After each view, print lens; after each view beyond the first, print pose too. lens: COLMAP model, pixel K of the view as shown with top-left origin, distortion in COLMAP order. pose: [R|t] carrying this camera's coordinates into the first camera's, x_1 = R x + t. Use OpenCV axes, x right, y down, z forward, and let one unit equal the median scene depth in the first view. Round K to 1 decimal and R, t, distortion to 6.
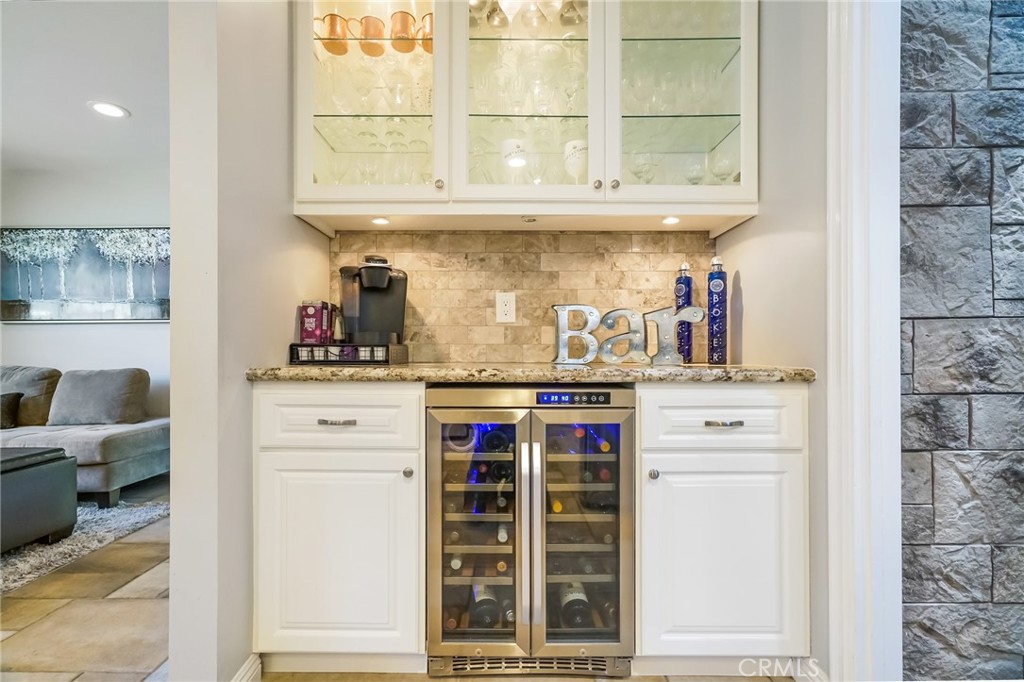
lens RADIAL K [[467.7, 0, 507.1], [0, 467.7, 338.4], [0, 0, 1]] dist [-0.015180, 0.011127]
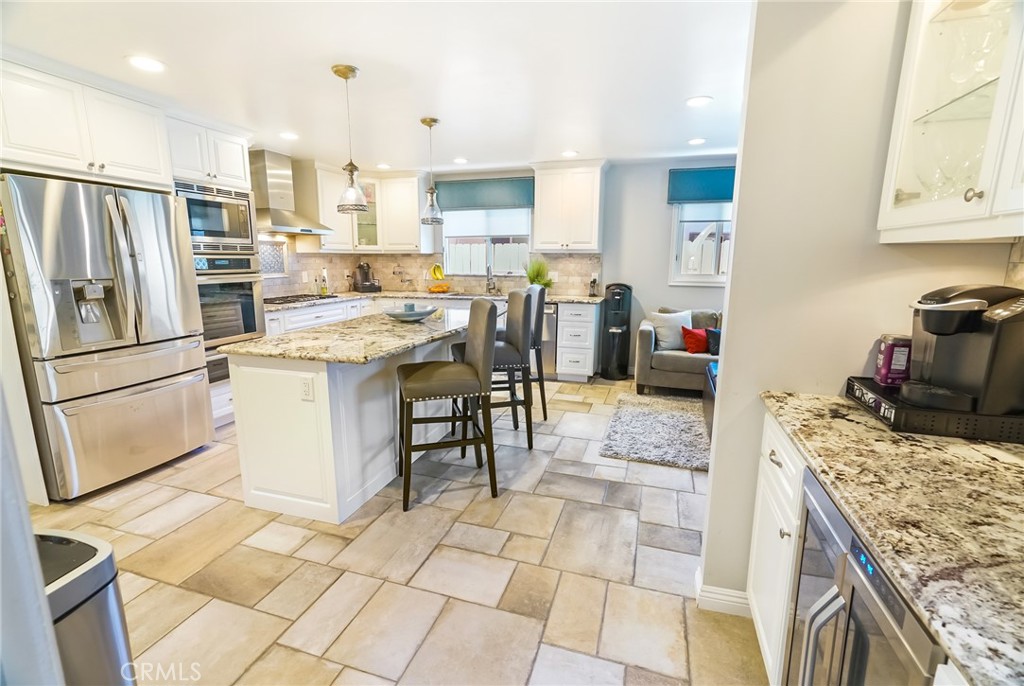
lens RADIAL K [[464.2, 0, 505.1], [0, 464.2, 342.4], [0, 0, 1]] dist [-0.015180, 0.009661]
pose [[-0.316710, 0.176212, -0.932011, 0.614566], [0.023036, 0.983731, 0.178162, -0.228854], [0.948243, 0.034956, -0.315617, 0.537186]]
